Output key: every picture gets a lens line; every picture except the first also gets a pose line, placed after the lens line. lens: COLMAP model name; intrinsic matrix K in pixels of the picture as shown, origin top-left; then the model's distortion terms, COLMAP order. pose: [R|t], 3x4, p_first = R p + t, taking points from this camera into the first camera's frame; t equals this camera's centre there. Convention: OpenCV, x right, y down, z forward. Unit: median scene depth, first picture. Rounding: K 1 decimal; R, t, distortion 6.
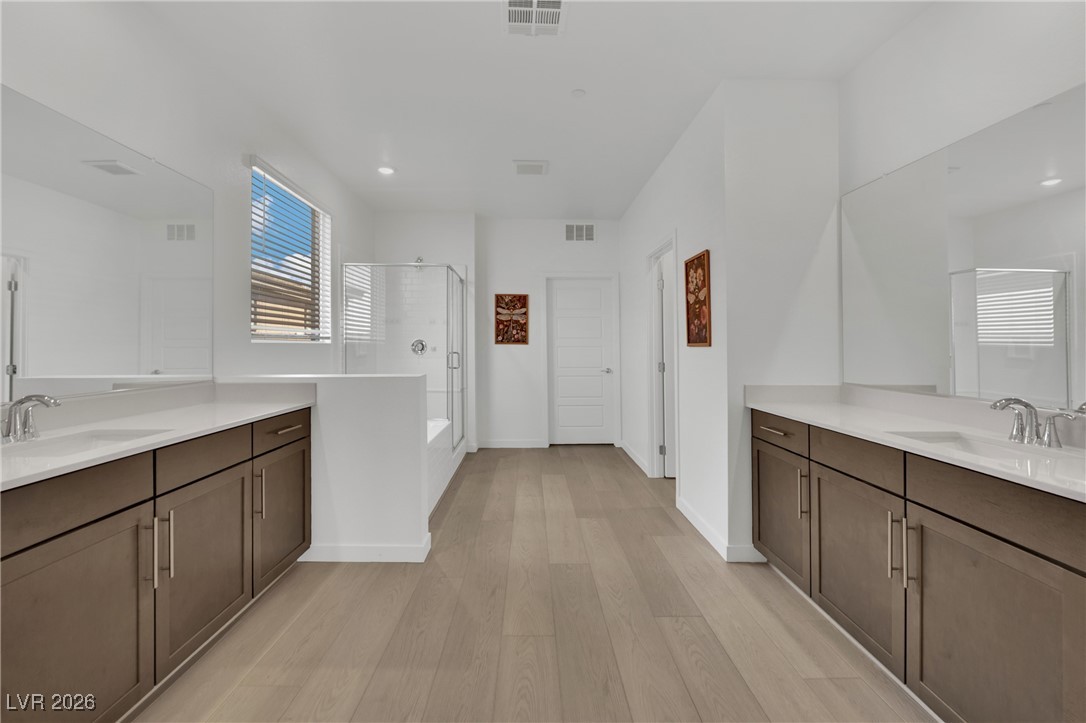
lens RADIAL K [[441.3, 0, 541.5], [0, 441.3, 351.2], [0, 0, 1]] dist [-0.020144, -0.001018]
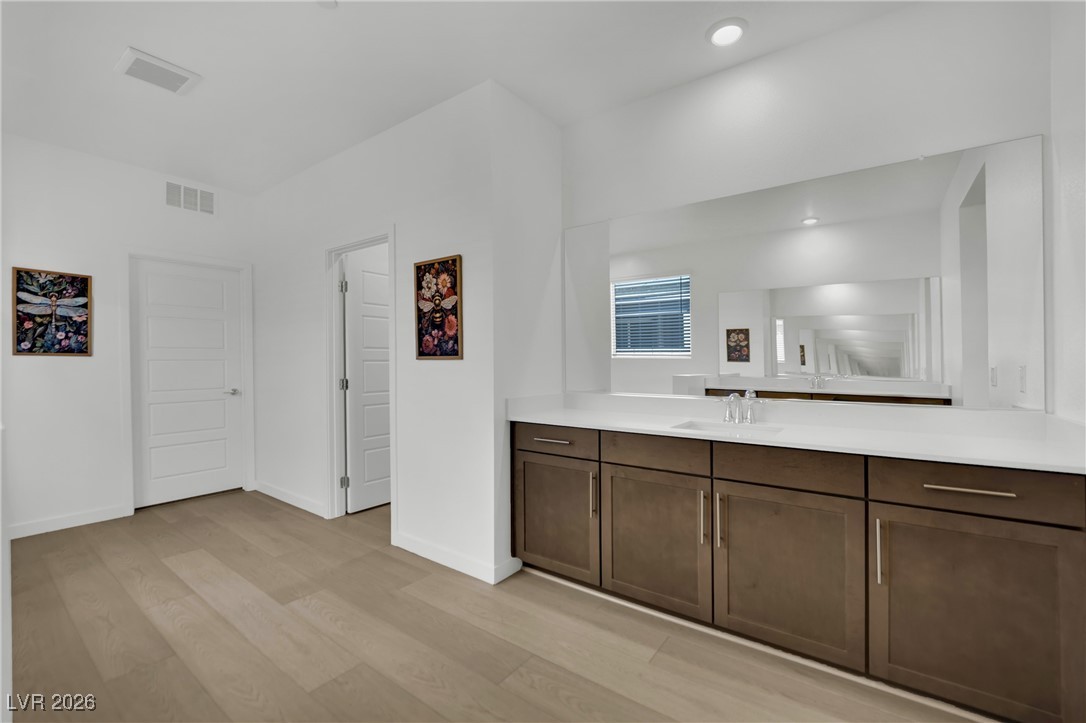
lens RADIAL K [[441.3, 0, 547.1], [0, 441.3, 356.4], [0, 0, 1]] dist [-0.020144, -0.001018]
pose [[0.624852, 0.000587, 0.780743, -0.111018], [0.010181, 0.999909, -0.008900, -0.003468], [-0.780677, 0.013510, 0.624789, 0.132347]]
